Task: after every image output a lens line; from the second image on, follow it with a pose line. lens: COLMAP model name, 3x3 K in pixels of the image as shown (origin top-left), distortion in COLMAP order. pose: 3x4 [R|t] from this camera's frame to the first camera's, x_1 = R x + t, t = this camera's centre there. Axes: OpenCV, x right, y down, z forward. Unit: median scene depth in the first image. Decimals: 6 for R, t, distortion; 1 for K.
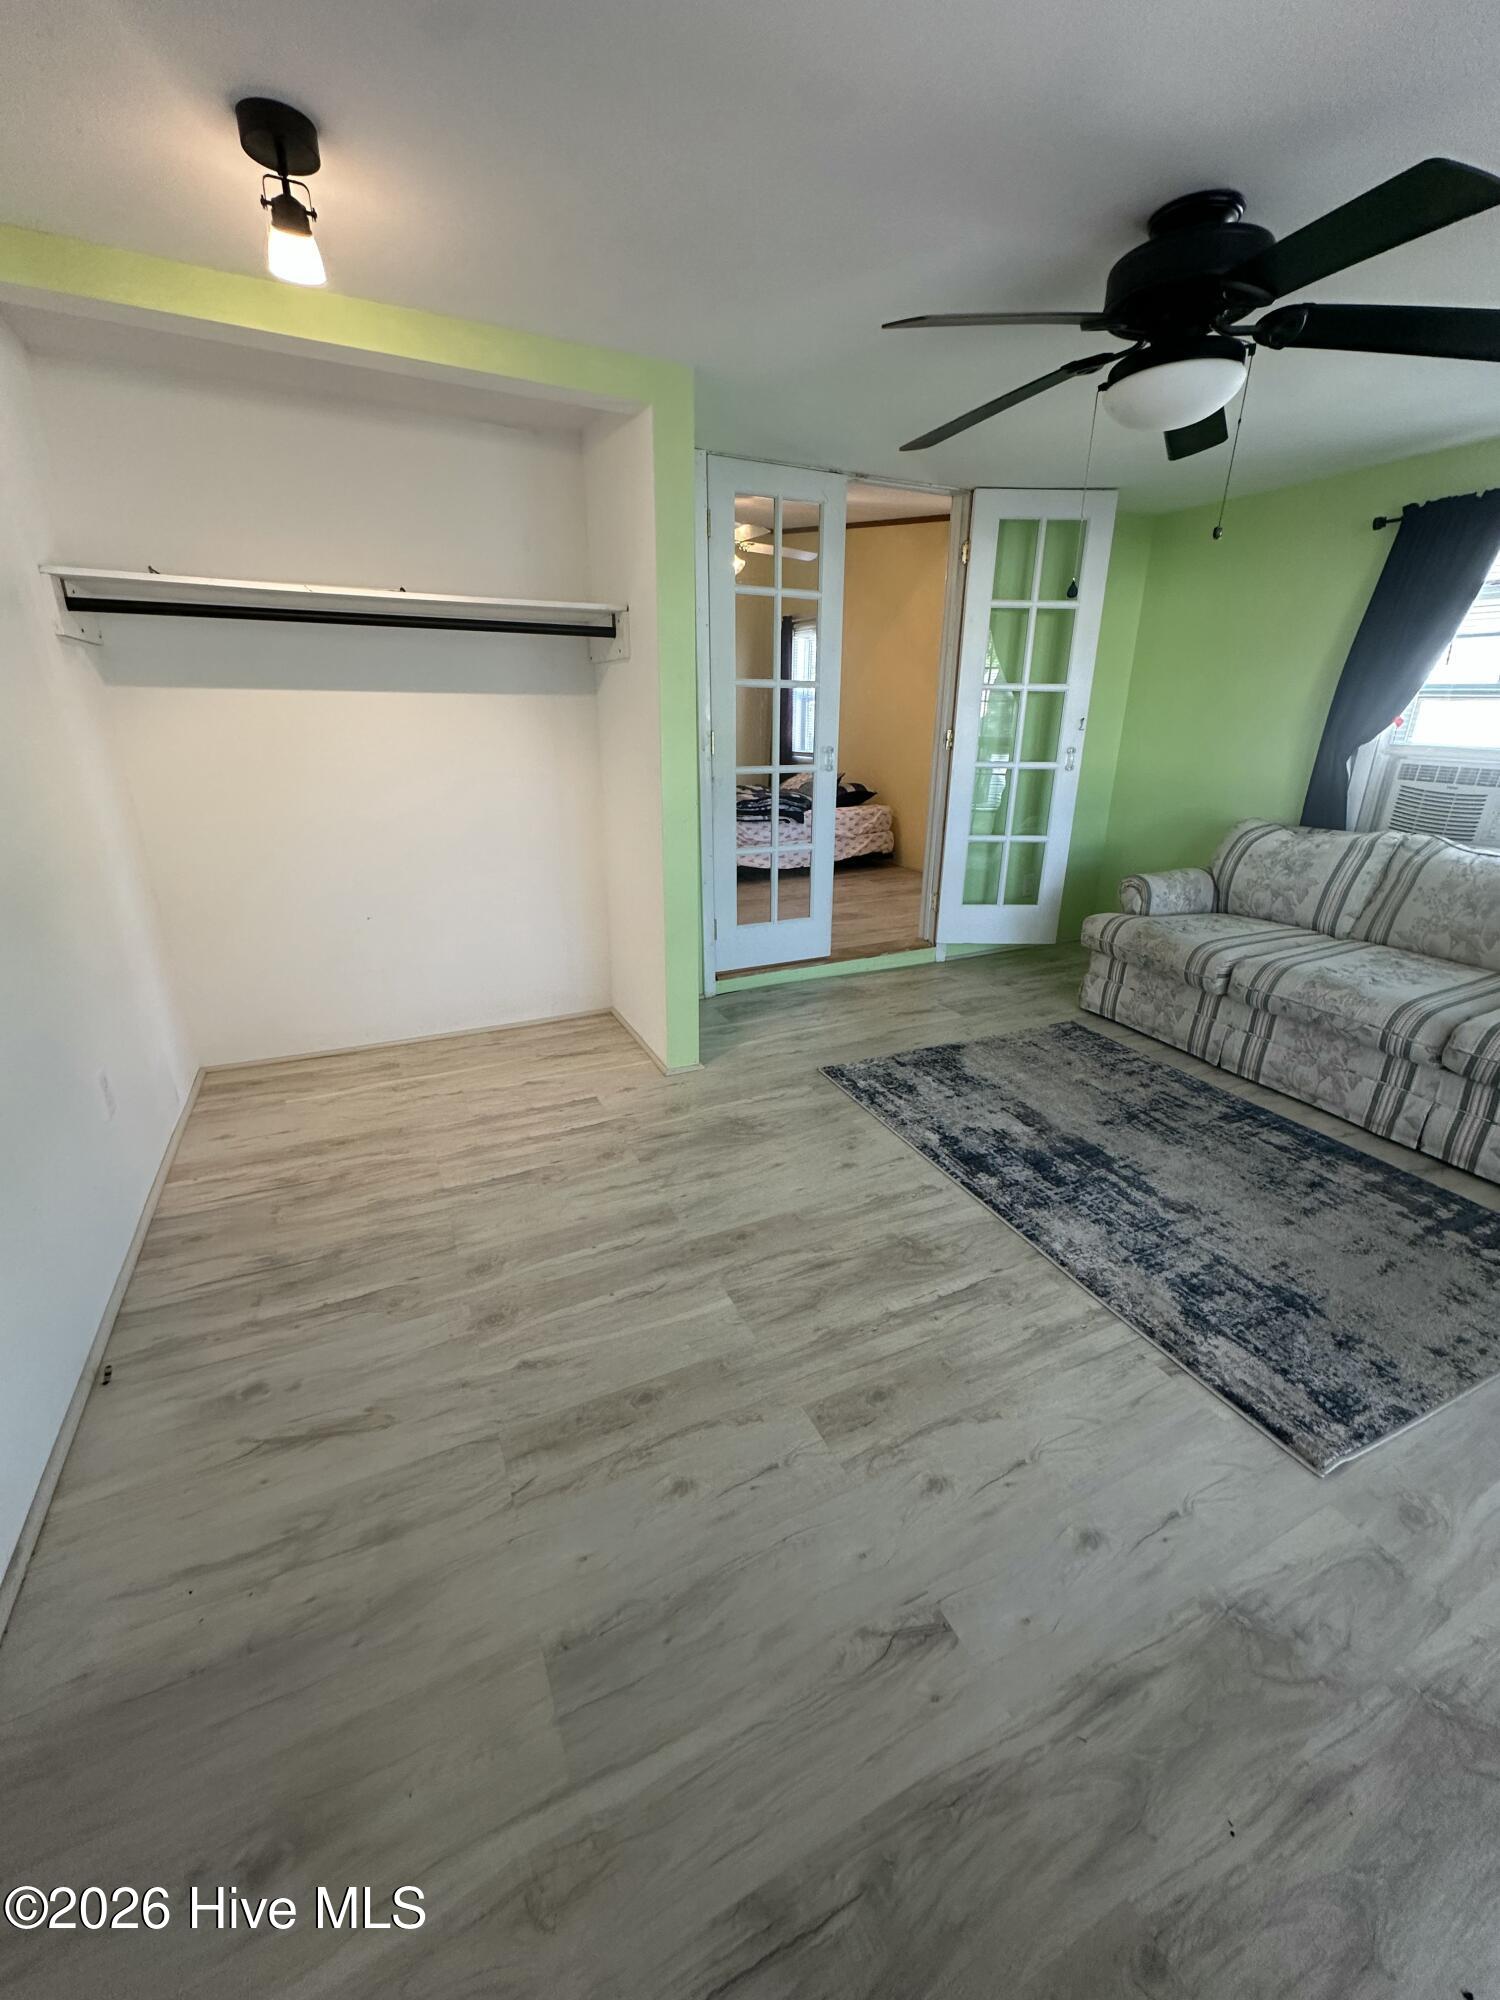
lens RADIAL K [[800.3, 0, 751.9], [0, 800.3, 1006.5], [0, 0, 1]] dist [-0.001644, -0.000780]
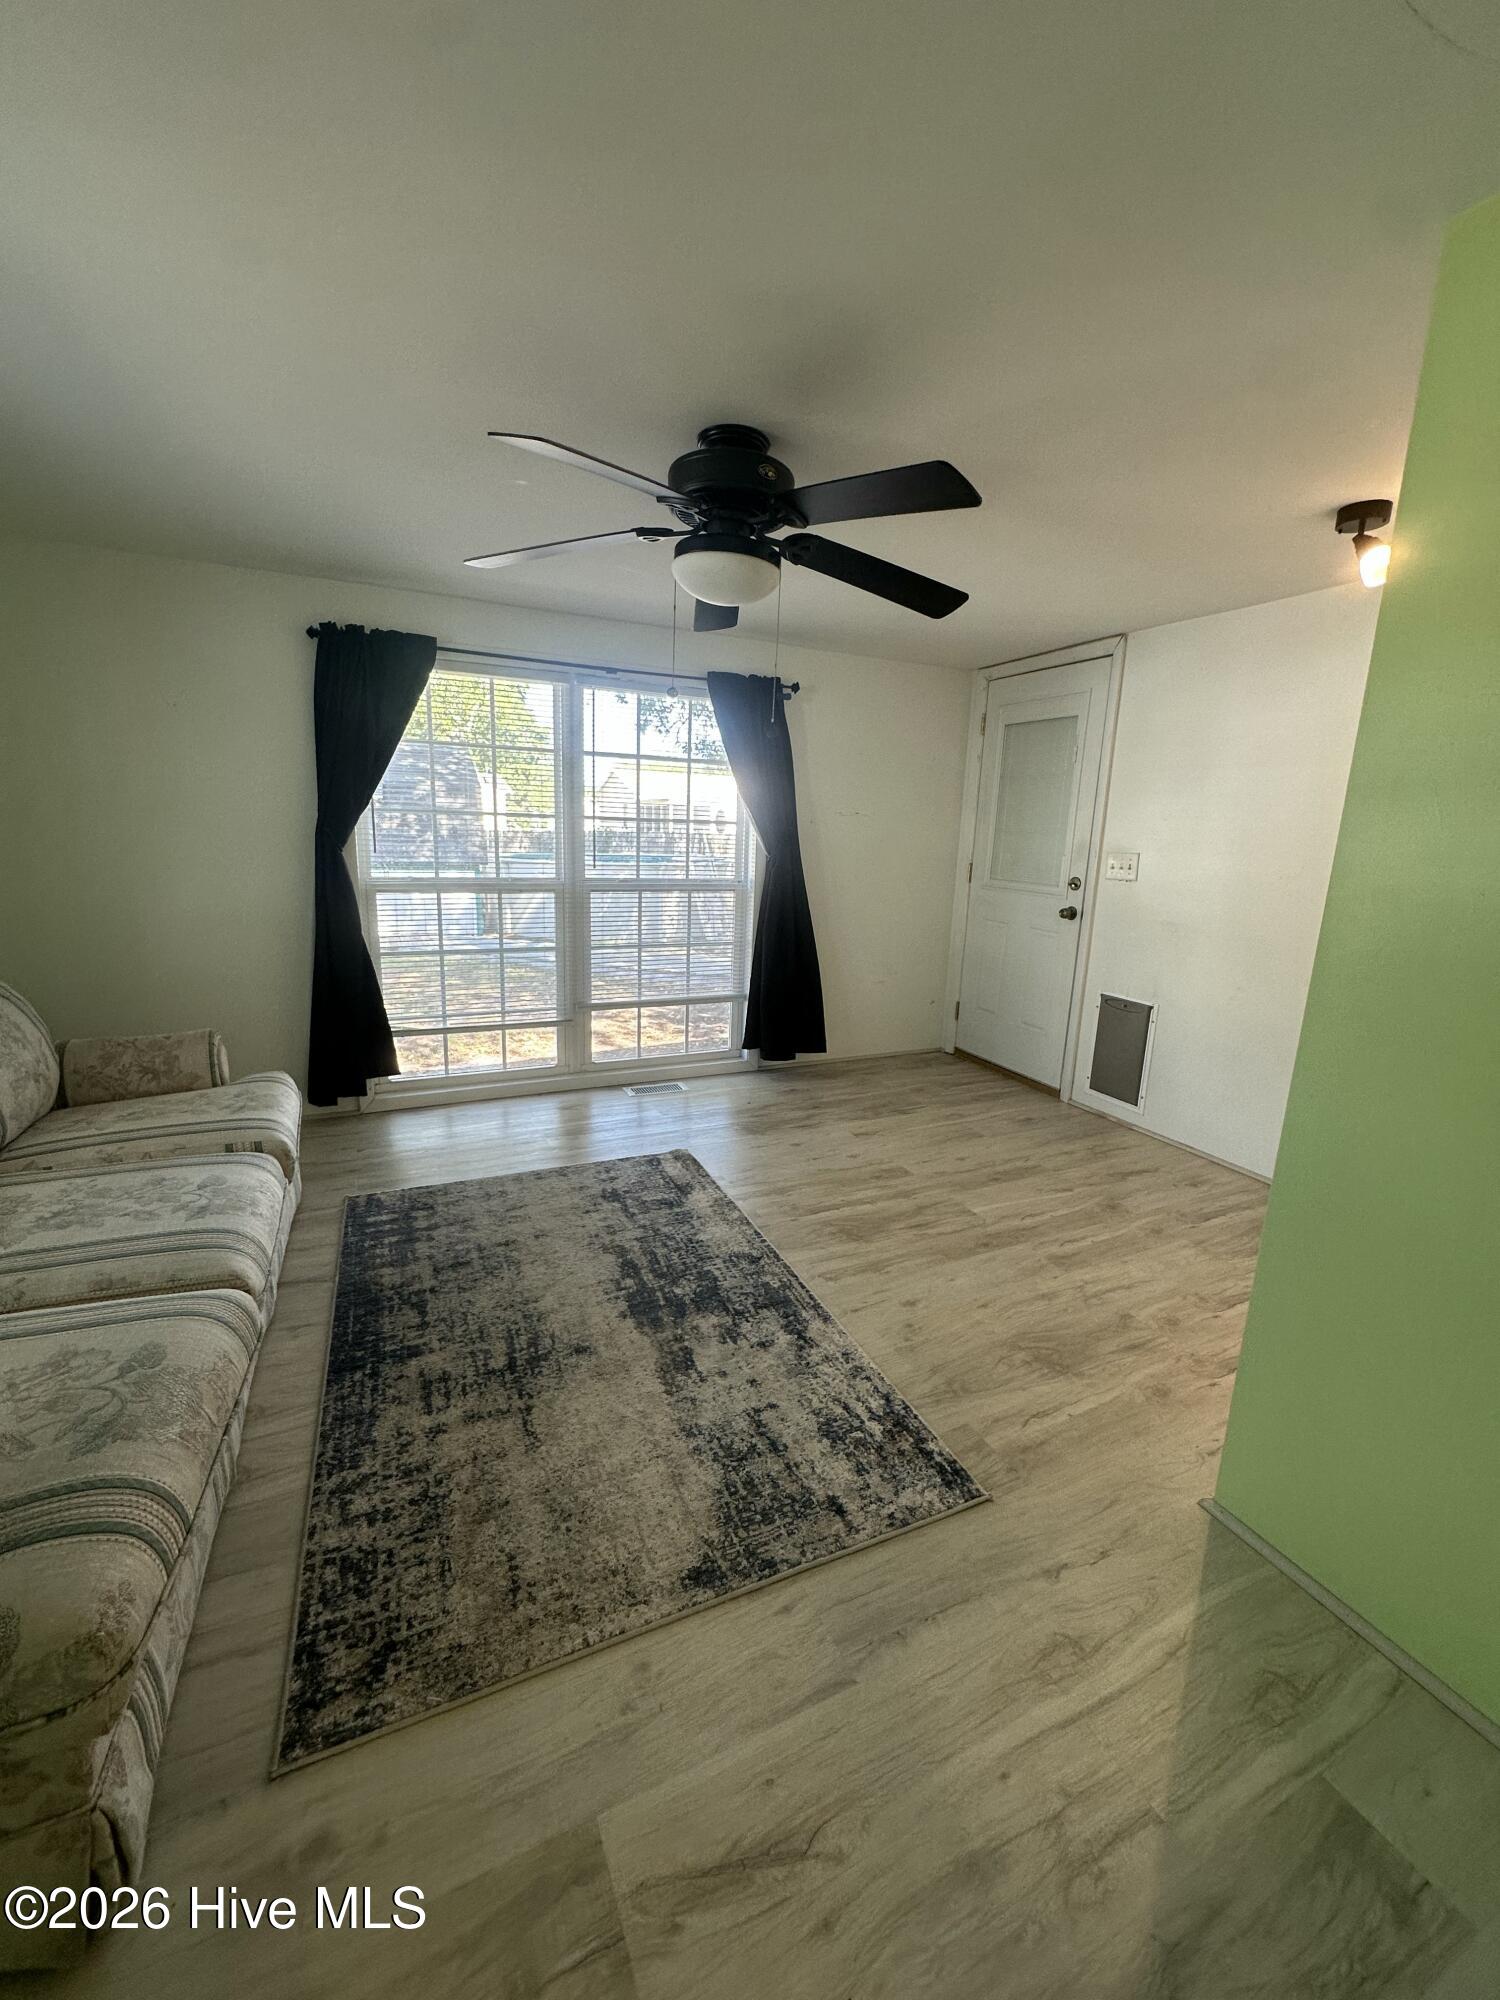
lens RADIAL K [[800.3, 0, 747.4], [0, 800.3, 1001.5], [0, 0, 1]] dist [-0.001644, -0.000780]
pose [[-0.999052, -0.043477, 0.002017, 0.337910], [-0.035415, 0.838980, 0.543009, -0.637057], [-0.025301, 0.542423, -0.839725, 1.661263]]
